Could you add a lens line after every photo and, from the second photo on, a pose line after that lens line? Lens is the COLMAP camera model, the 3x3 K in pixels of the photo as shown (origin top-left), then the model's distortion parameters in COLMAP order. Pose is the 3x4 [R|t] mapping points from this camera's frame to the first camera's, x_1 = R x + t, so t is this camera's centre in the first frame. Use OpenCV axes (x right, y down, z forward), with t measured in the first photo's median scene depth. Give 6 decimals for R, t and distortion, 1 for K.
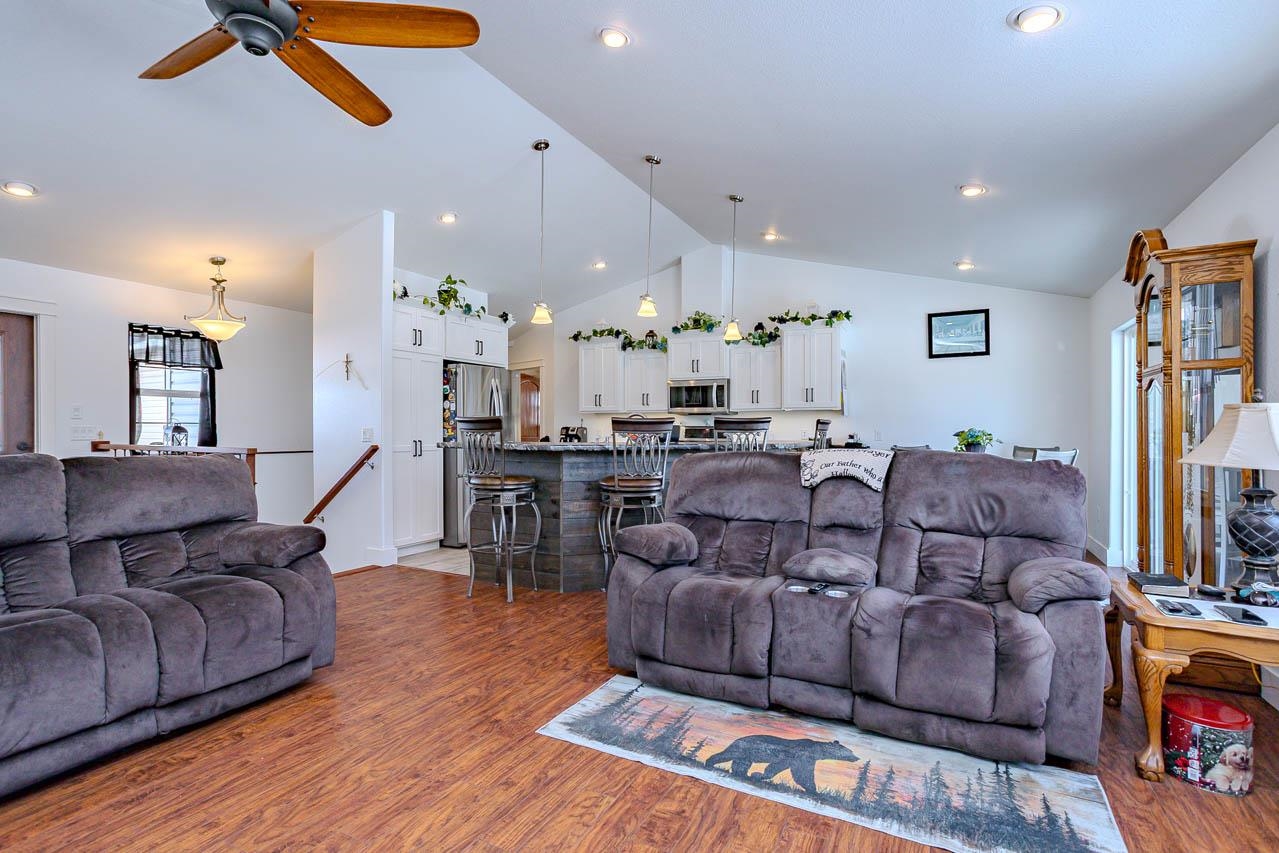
lens RADIAL K [[614.7, 0, 636.7], [0, 614.7, 437.3], [0, 0, 1]] dist [0.001169, 0.000259]
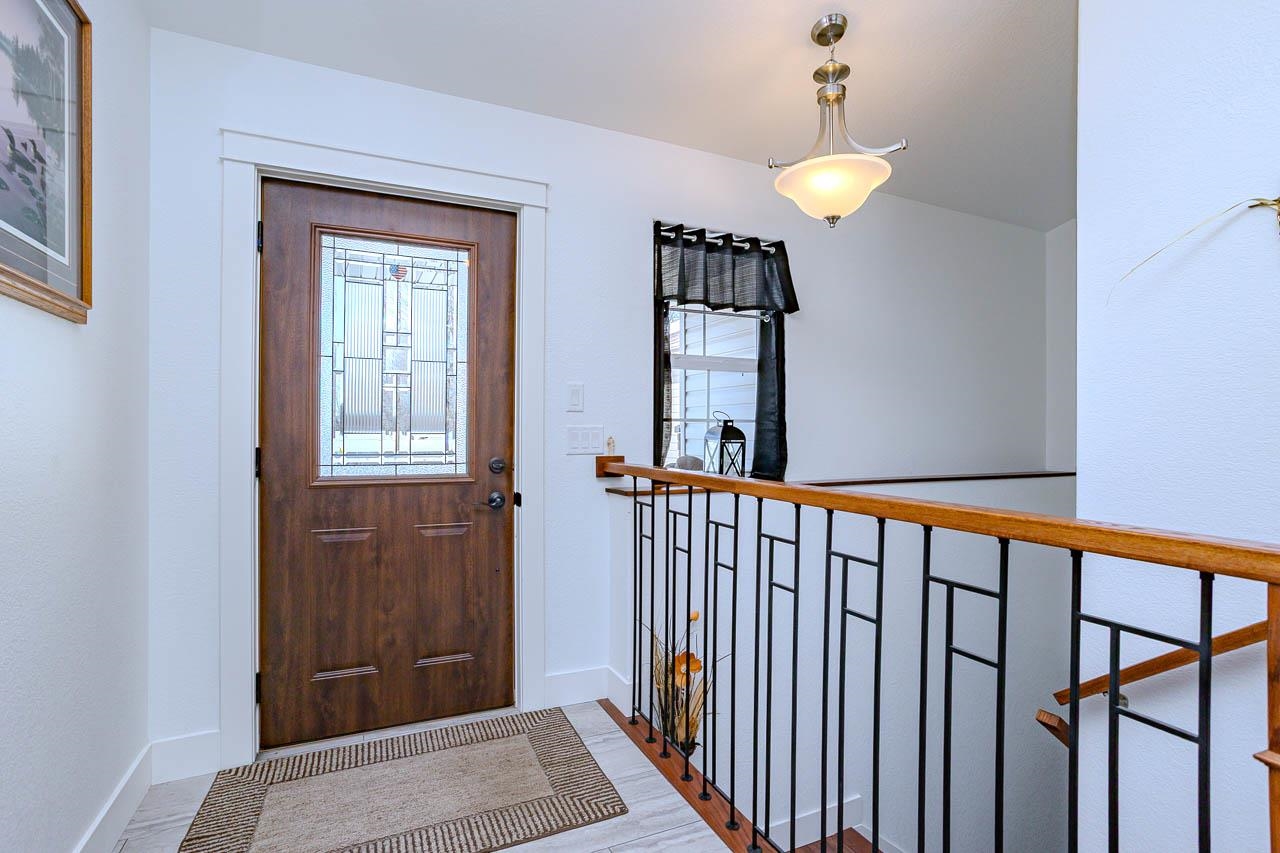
lens RADIAL K [[615.2, 0, 637.2], [0, 615.2, 437.3], [0, 0, 1]] dist [0.001169, 0.000259]
pose [[0.789194, 0.014135, -0.613981, -0.513721], [-0.017222, 0.999851, 0.000883, -0.008808], [0.613902, 0.009877, 0.789320, 0.581653]]
